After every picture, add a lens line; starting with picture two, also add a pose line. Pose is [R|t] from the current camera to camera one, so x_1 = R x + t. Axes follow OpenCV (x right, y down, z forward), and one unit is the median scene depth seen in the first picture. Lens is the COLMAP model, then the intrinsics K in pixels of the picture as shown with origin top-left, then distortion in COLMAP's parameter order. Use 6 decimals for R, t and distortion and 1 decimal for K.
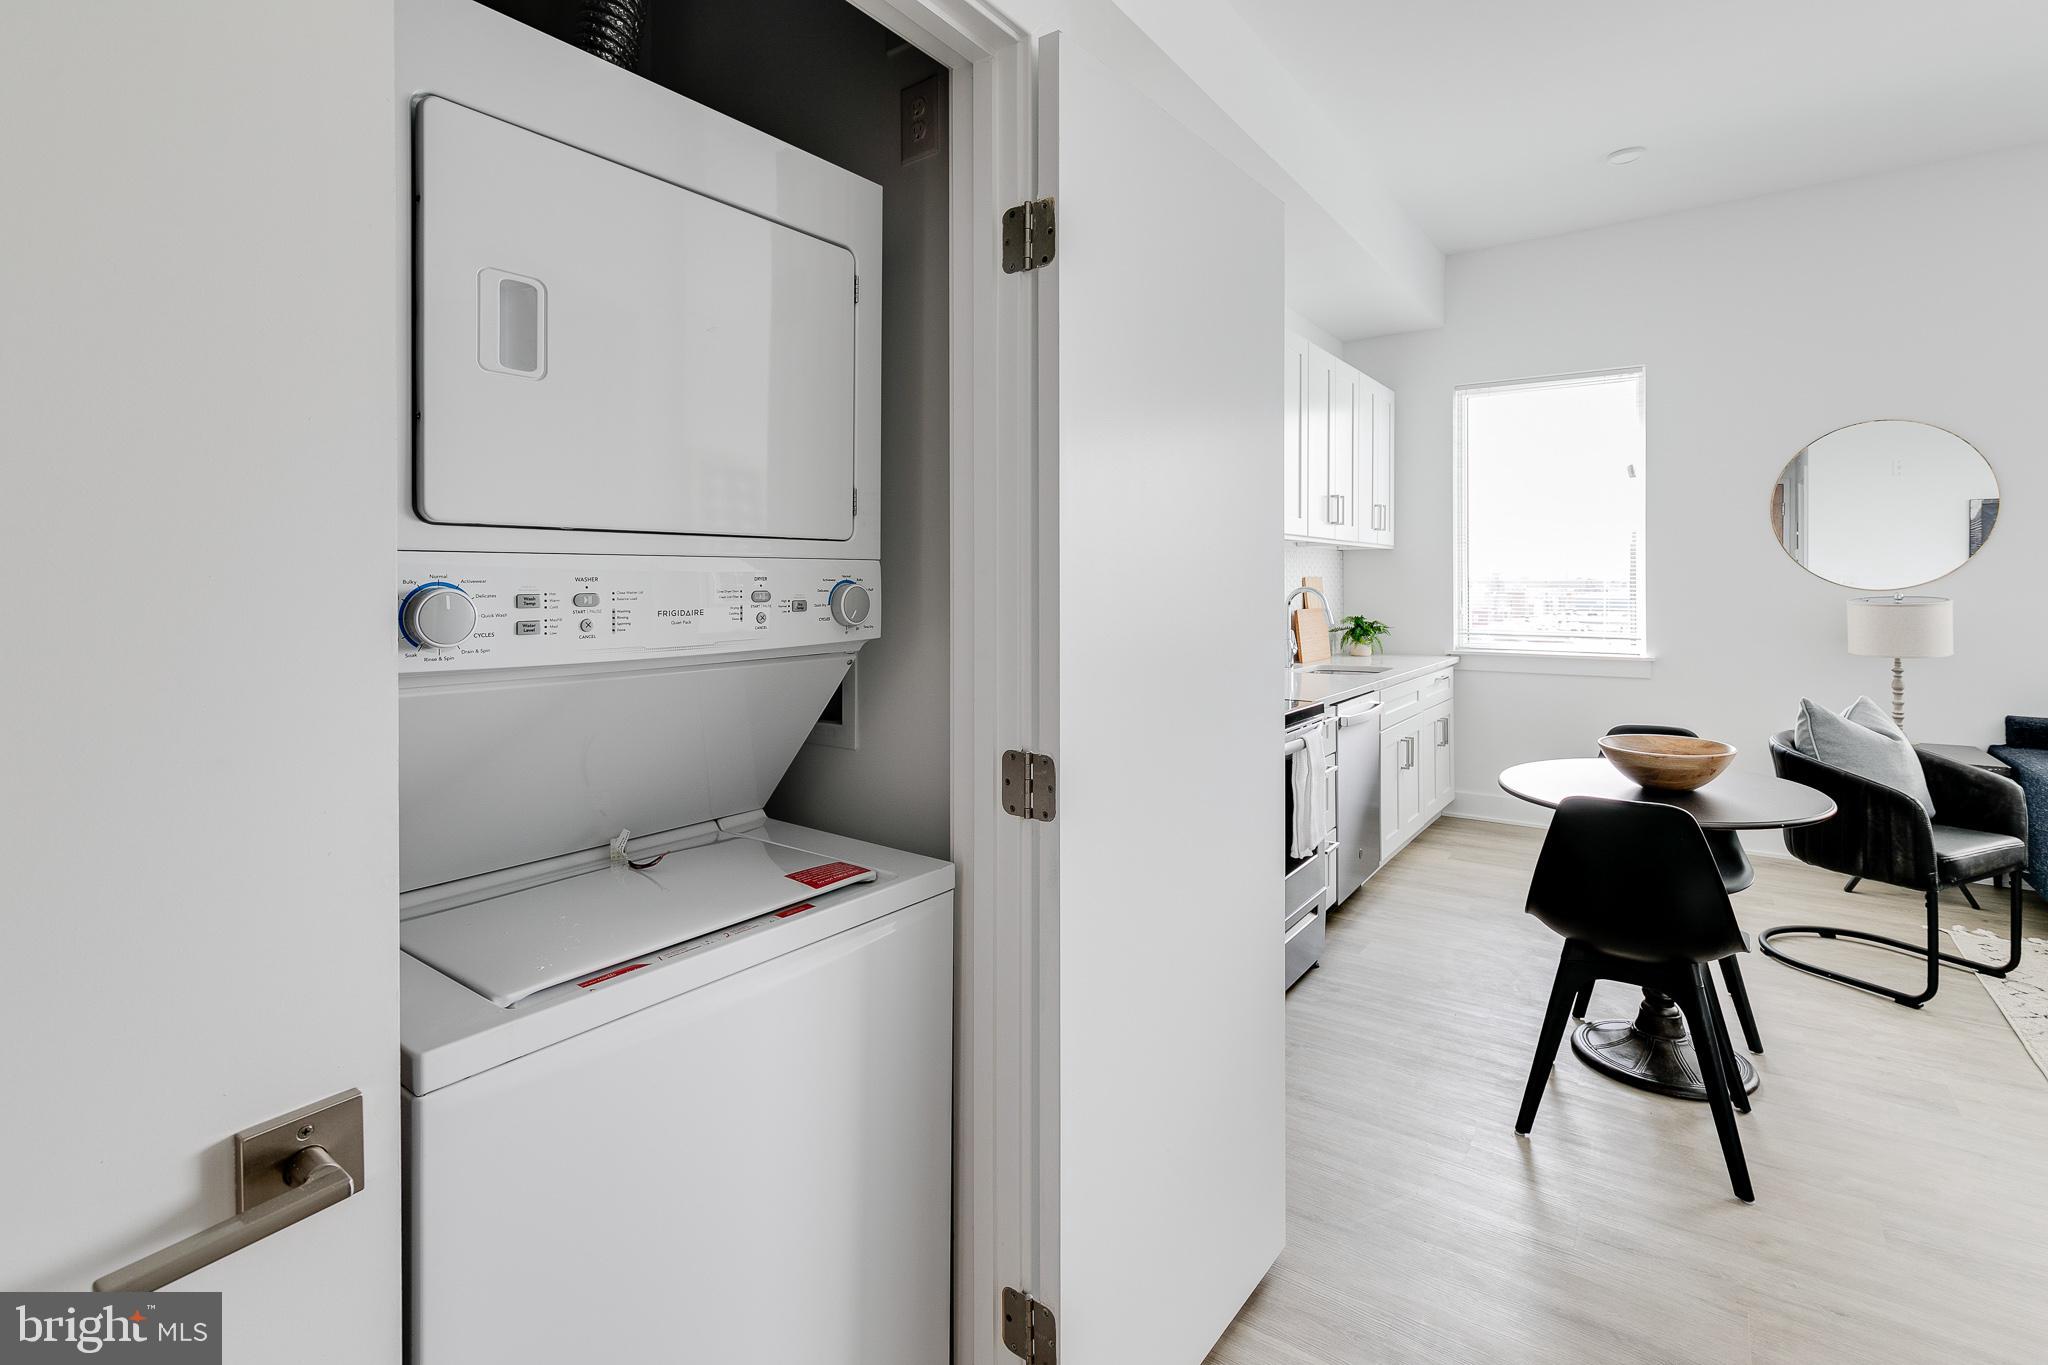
lens RADIAL K [[942.1, 0, 1016.3], [0, 942.1, 588.1], [0, 0, 1]] dist [0.000750, 0.000280]
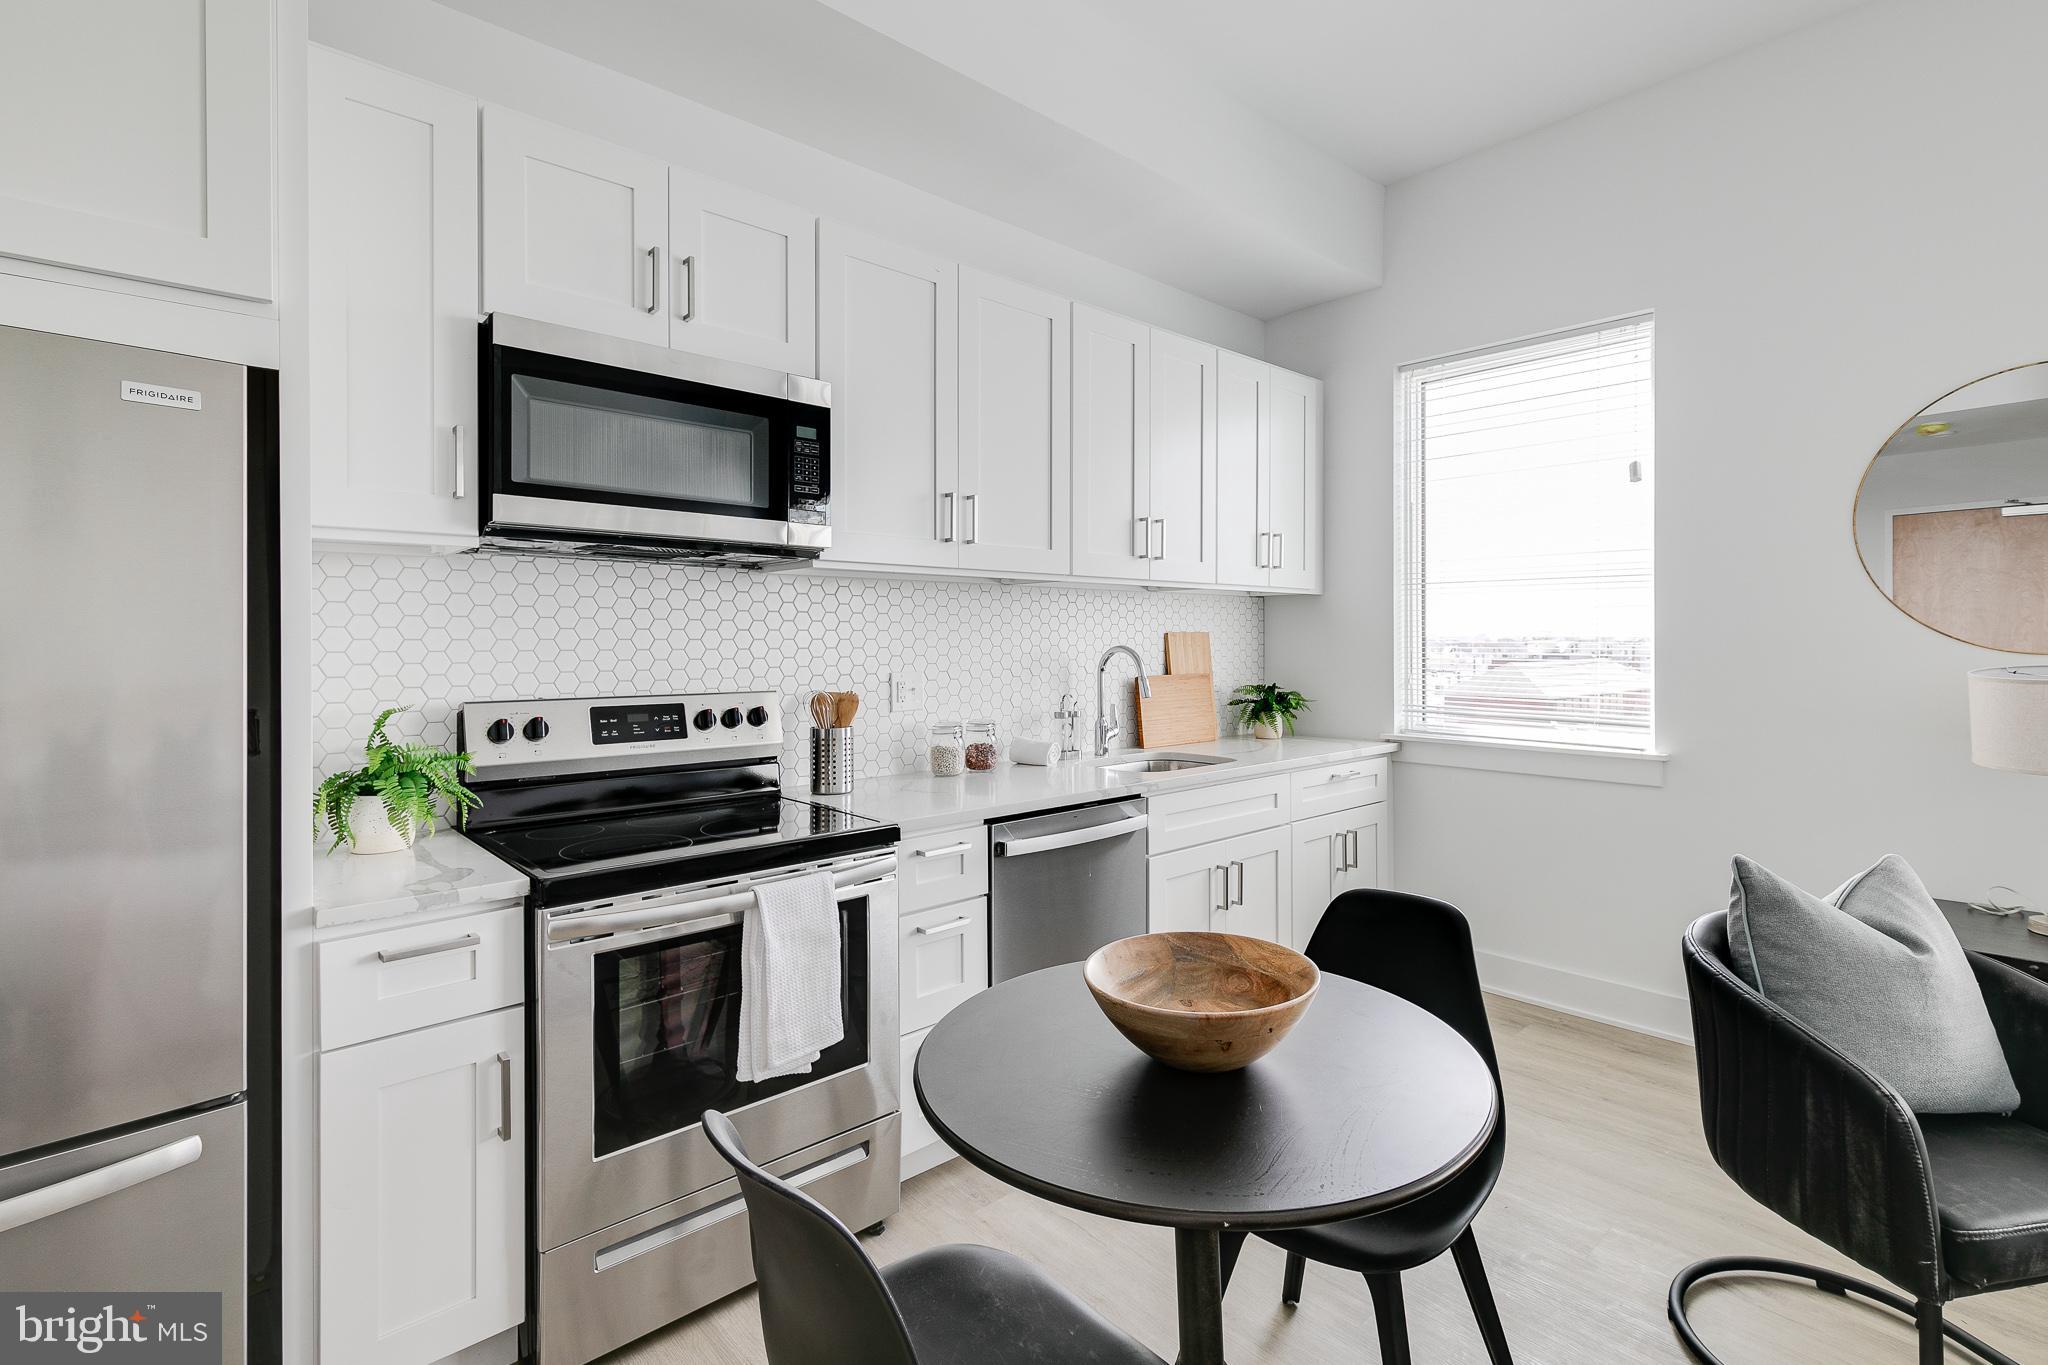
lens RADIAL K [[940.5, 0, 1011.6], [0, 940.5, 641.8], [0, 0, 1]] dist [0.002310, -0.000321]
pose [[0.975770, 0.000549, -0.218798, 0.436448], [-0.000996, 0.999998, -0.001933, -0.003578], [0.218796, 0.002104, 0.975768, 0.306028]]
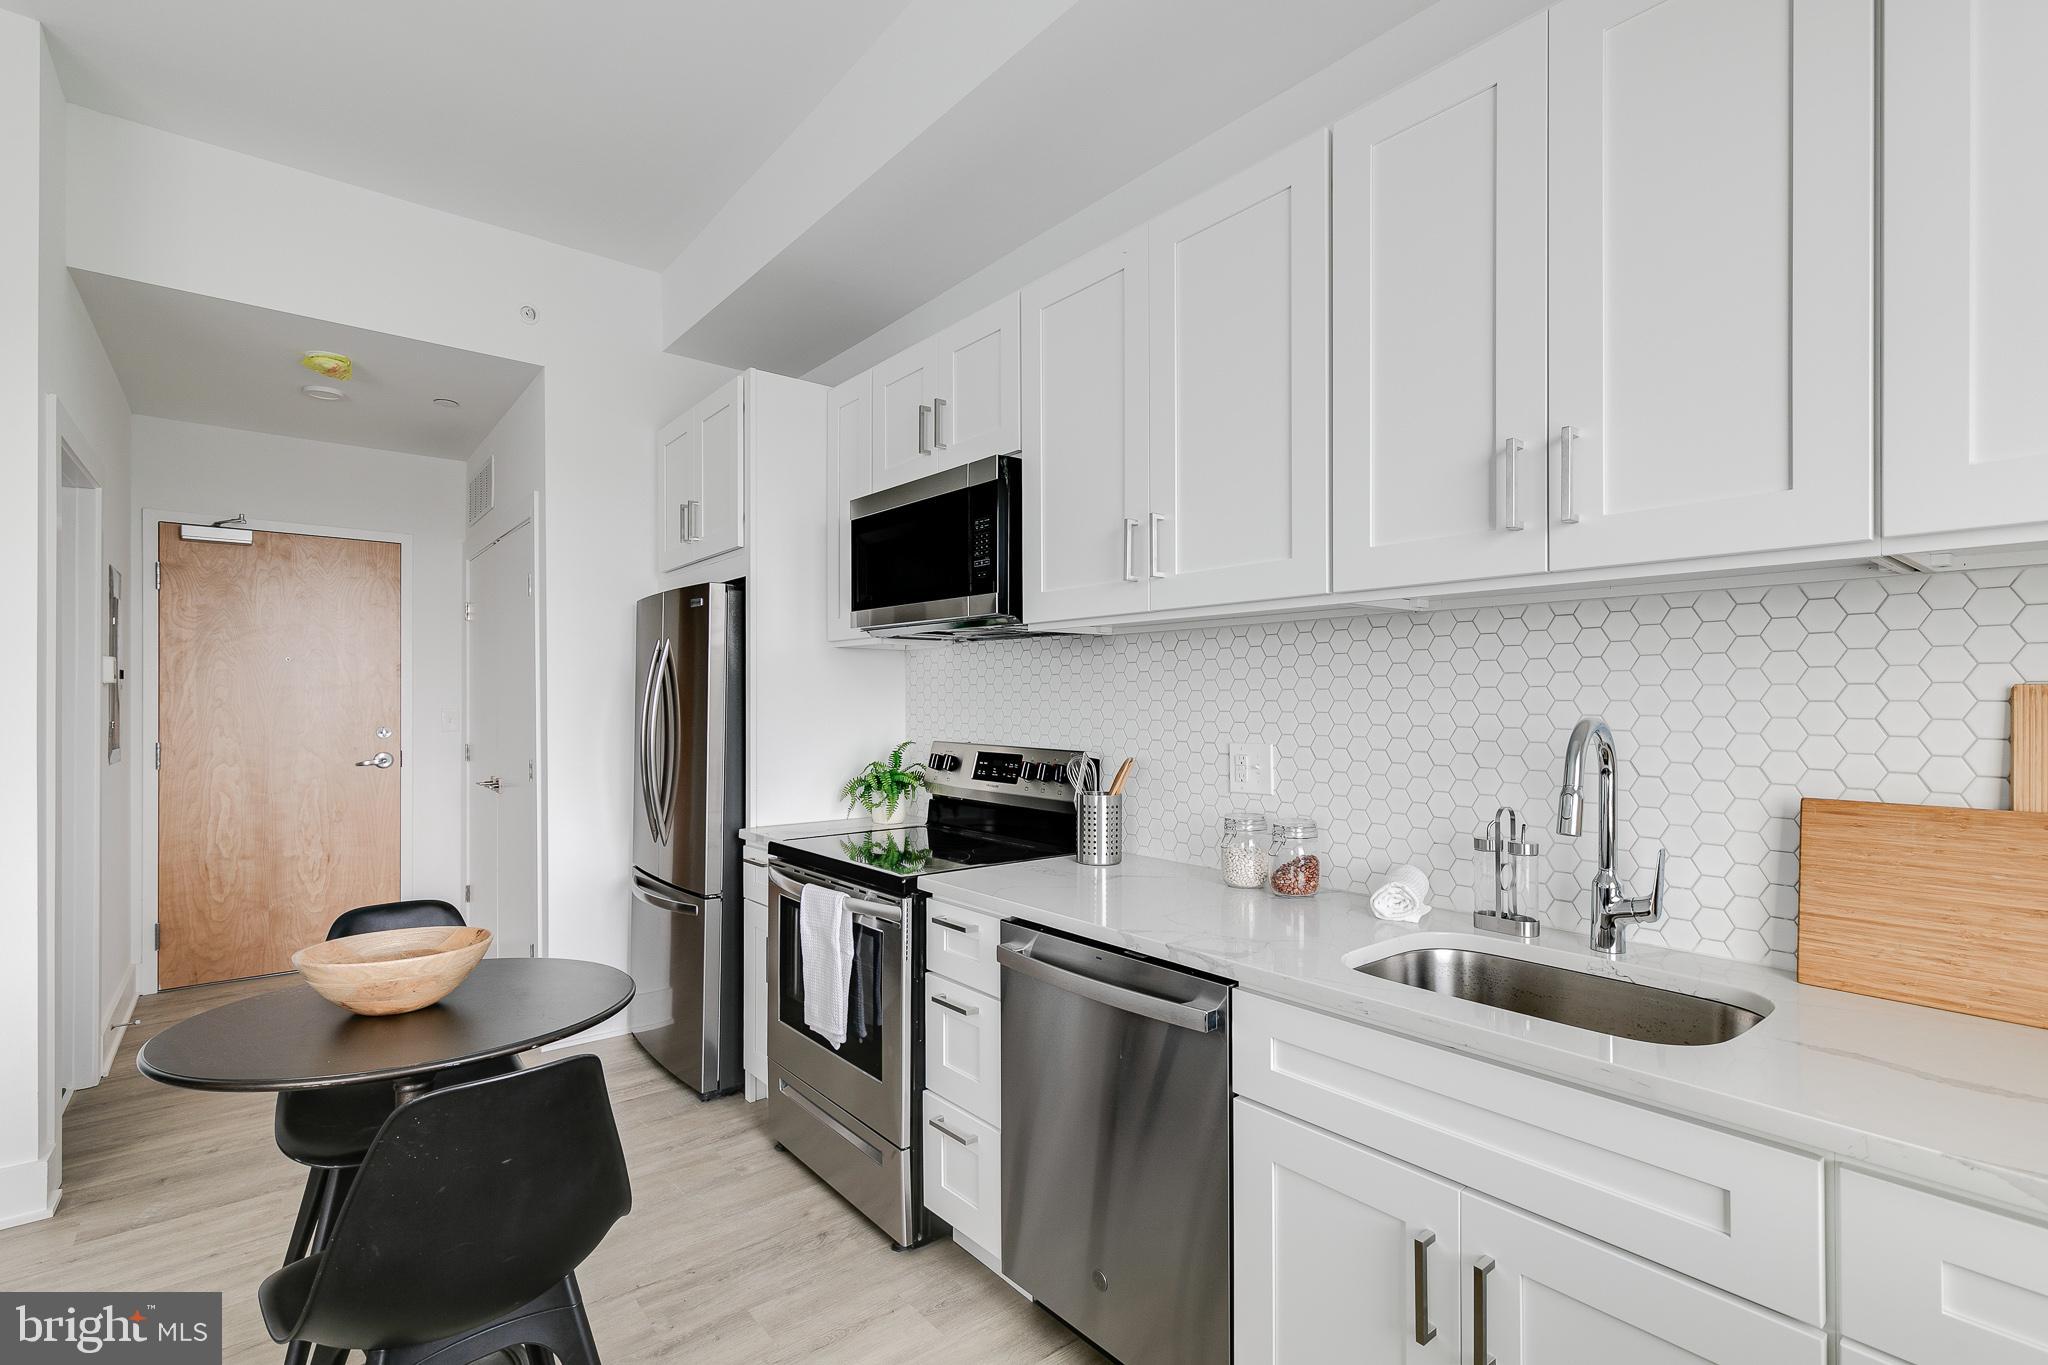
lens RADIAL K [[937.9, 0, 1008.5], [0, 937.9, 699.6], [0, 0, 1]] dist [0.000858, 0.000116]
pose [[-0.262944, 0.001742, -0.964810, 0.777338], [-0.005172, 0.999981, 0.003215, -0.008982], [0.964797, 0.005835, -0.262930, 1.007926]]
